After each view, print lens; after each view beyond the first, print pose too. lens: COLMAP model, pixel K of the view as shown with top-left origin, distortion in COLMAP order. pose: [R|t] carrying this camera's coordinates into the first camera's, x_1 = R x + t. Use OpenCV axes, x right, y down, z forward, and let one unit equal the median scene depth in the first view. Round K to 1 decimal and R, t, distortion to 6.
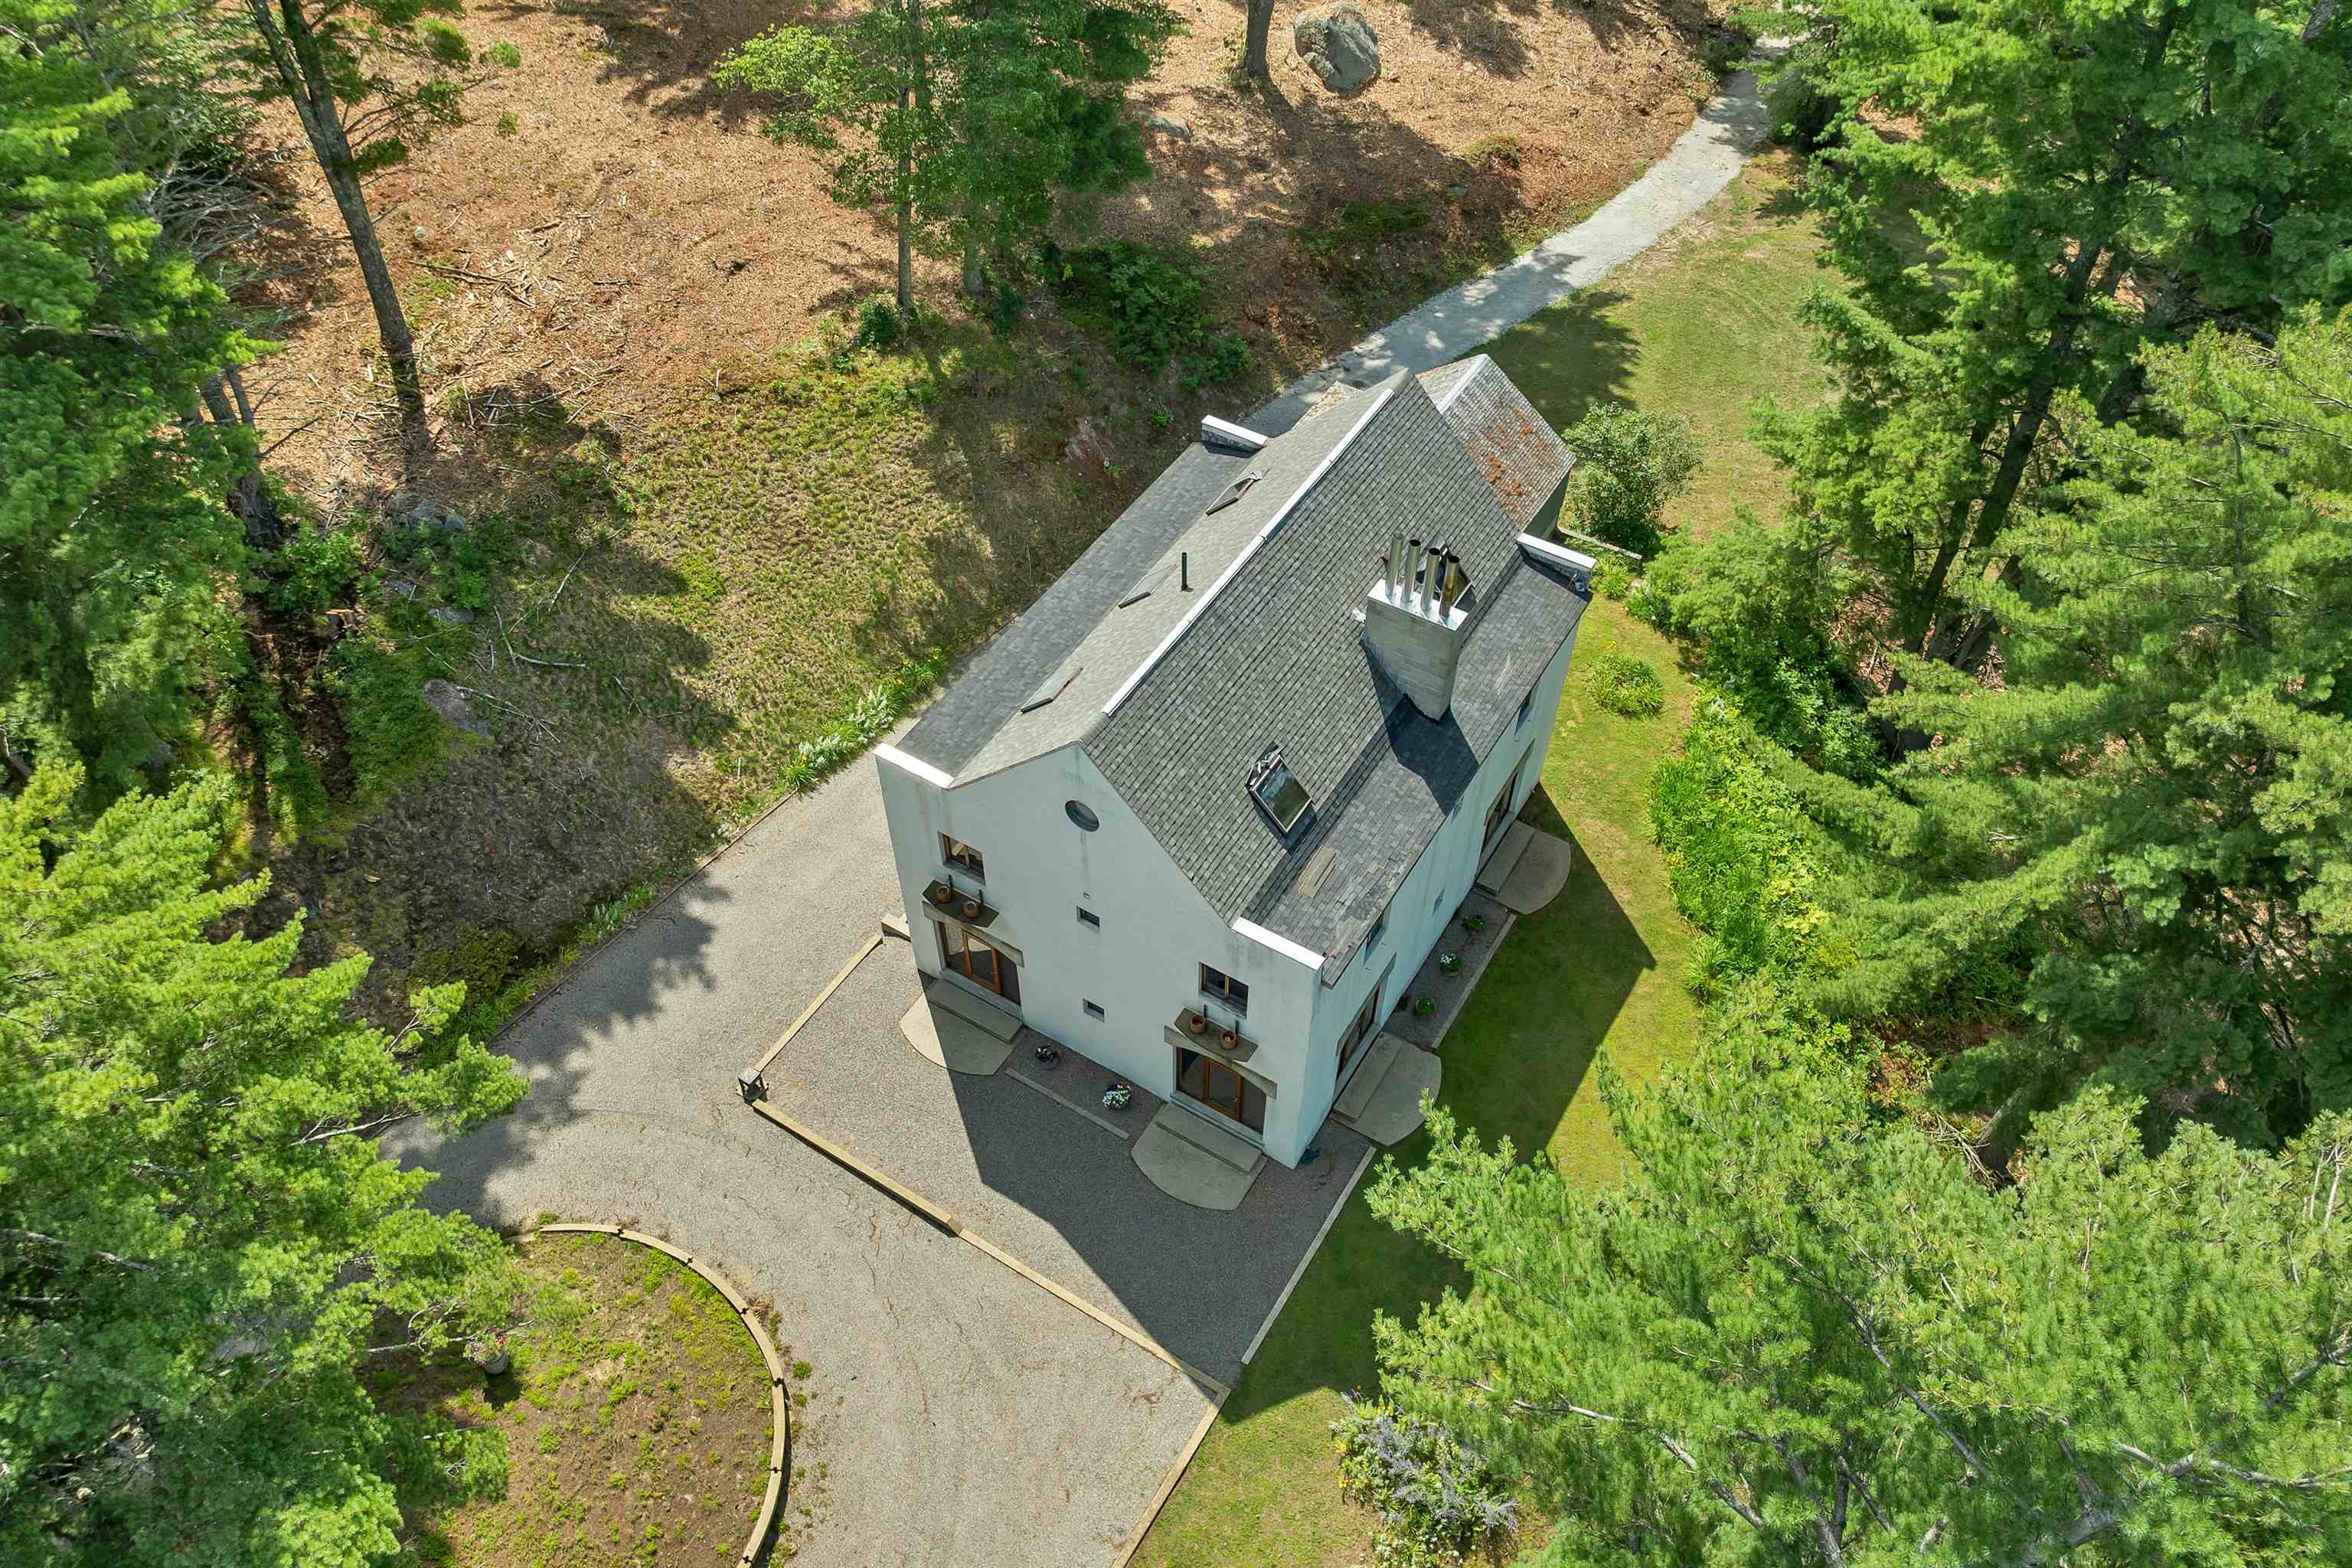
lens RADIAL K [[1683.5, 0, 1184.2], [0, 1683.5, 783.3], [0, 0, 1]] dist [-0.040064, 0.003724]
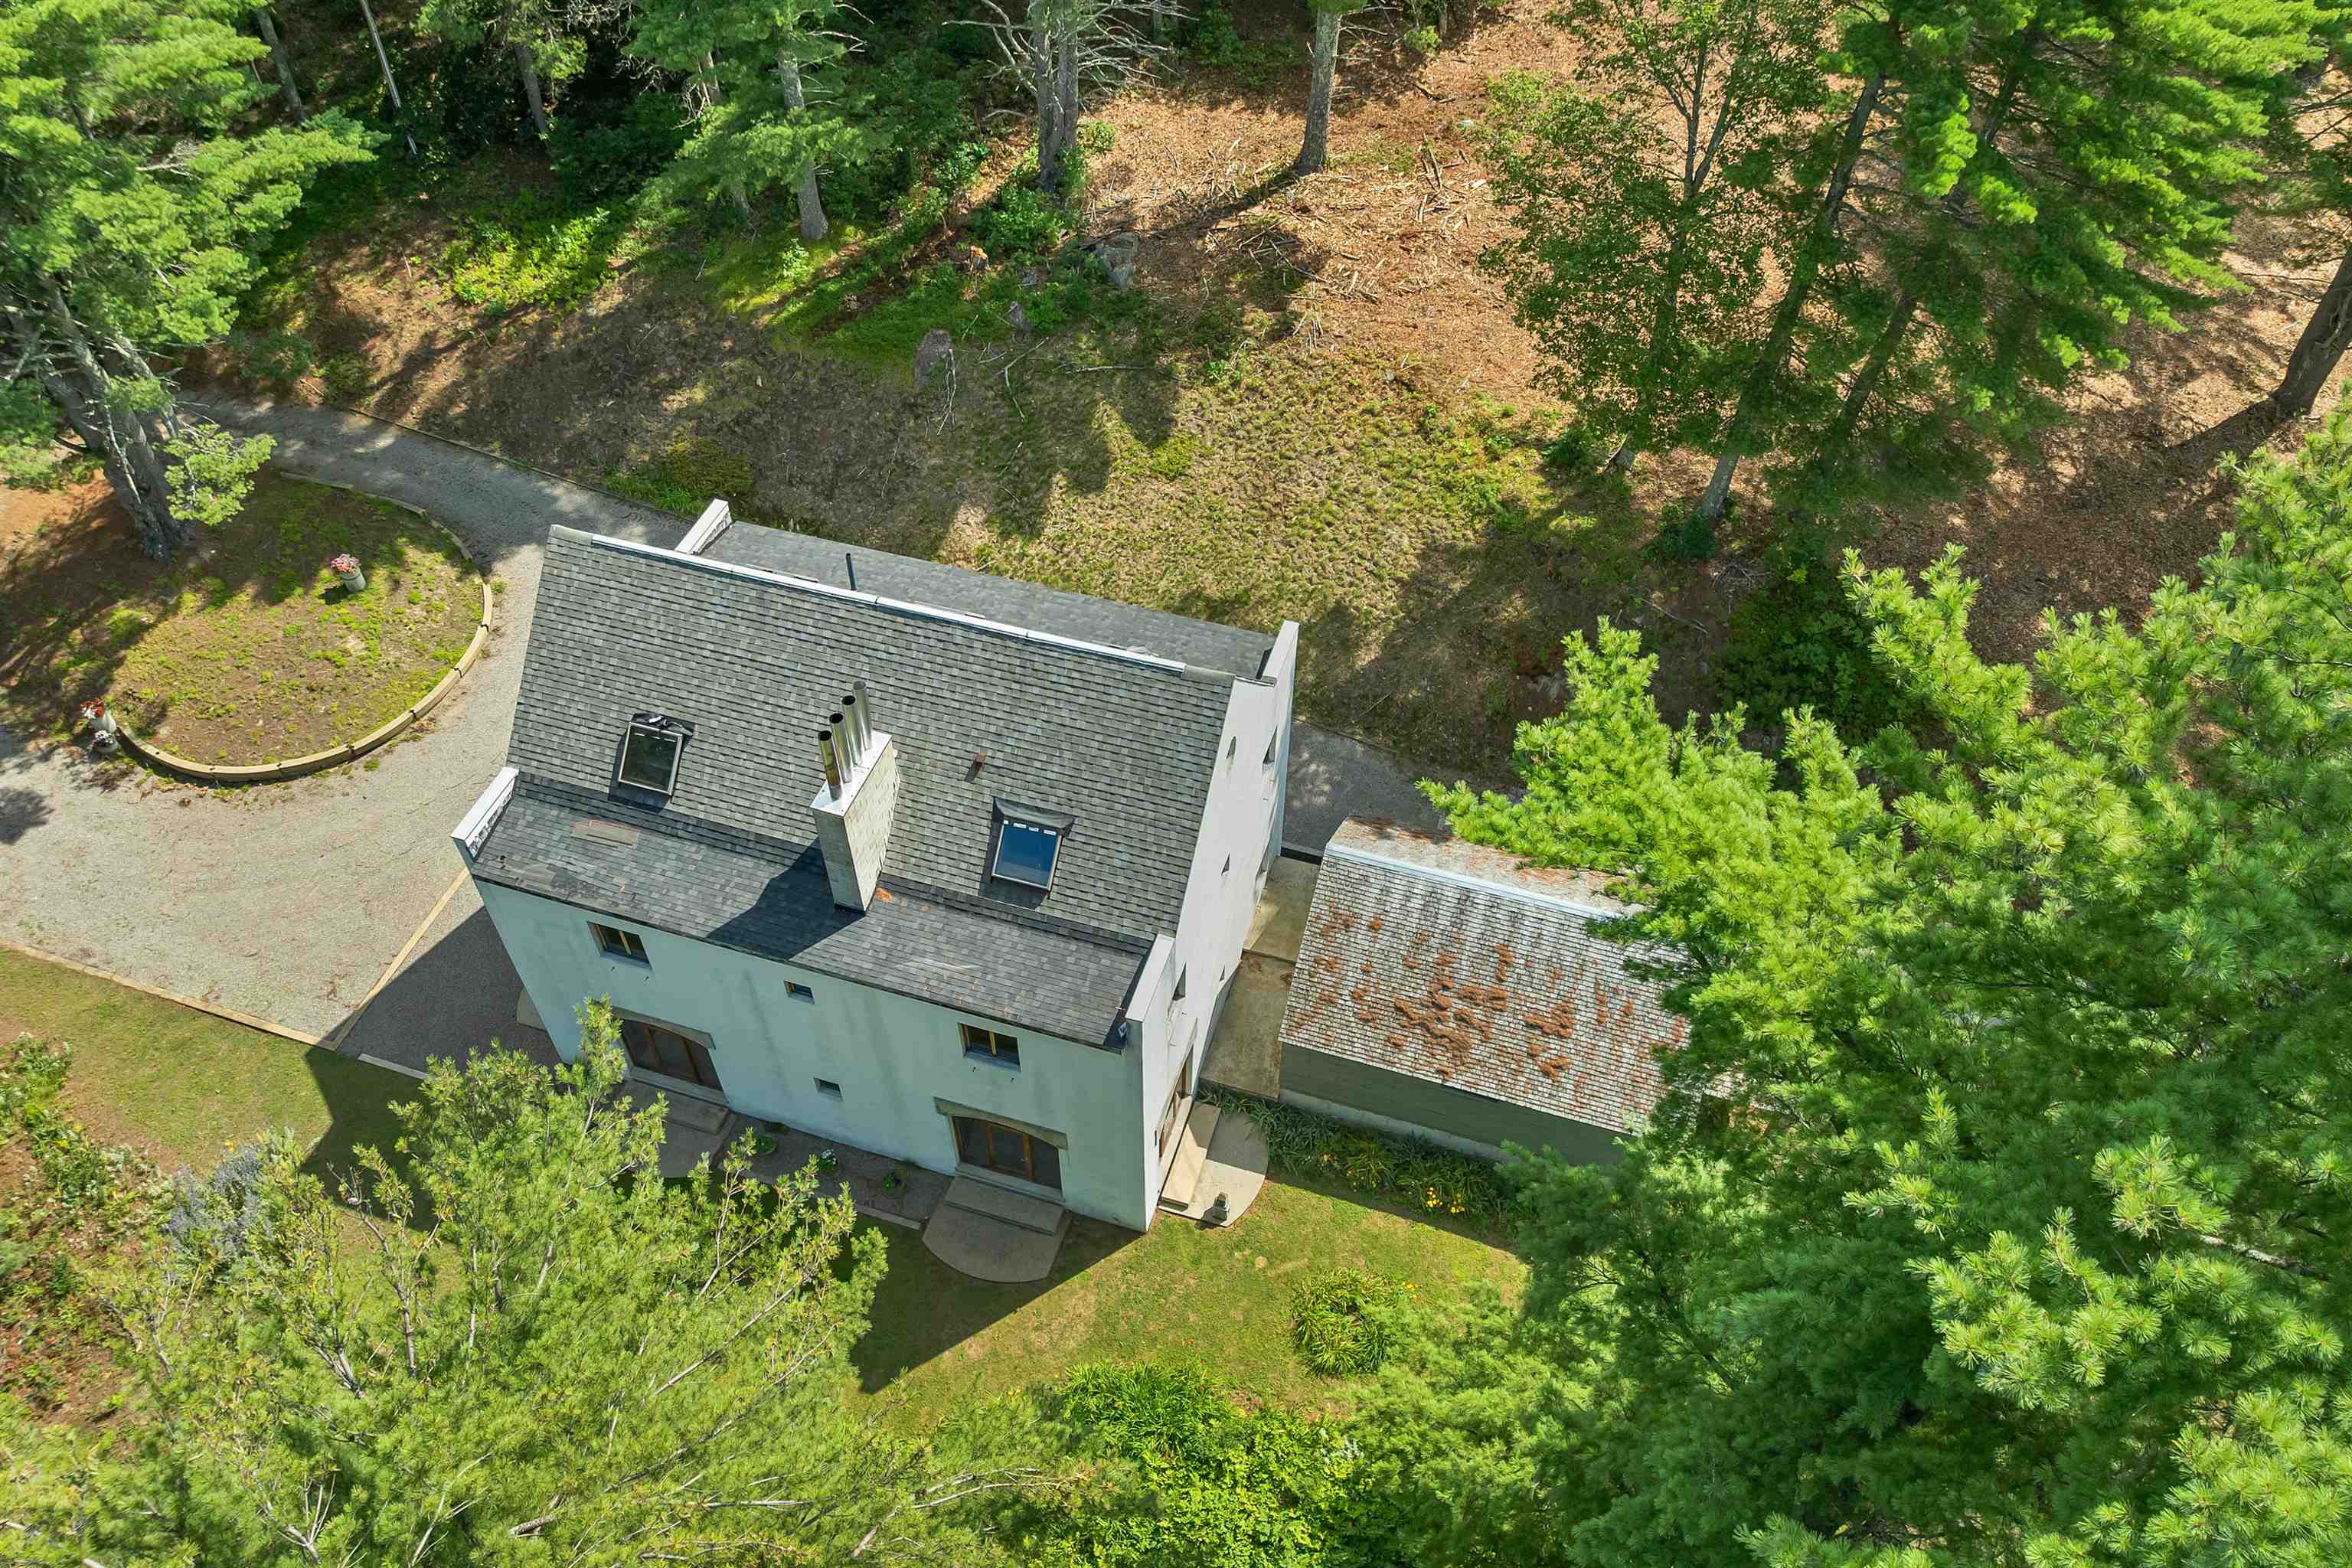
lens RADIAL K [[1683.5, 0, 1180.5], [0, 1683.5, 782.8], [0, 0, 1]] dist [-0.040064, 0.003724]
pose [[0.245682, 0.717660, -0.651617, 0.538990], [-0.731812, 0.578148, 0.360827, -0.388068], [0.635682, 0.388213, 0.667233, 0.398940]]
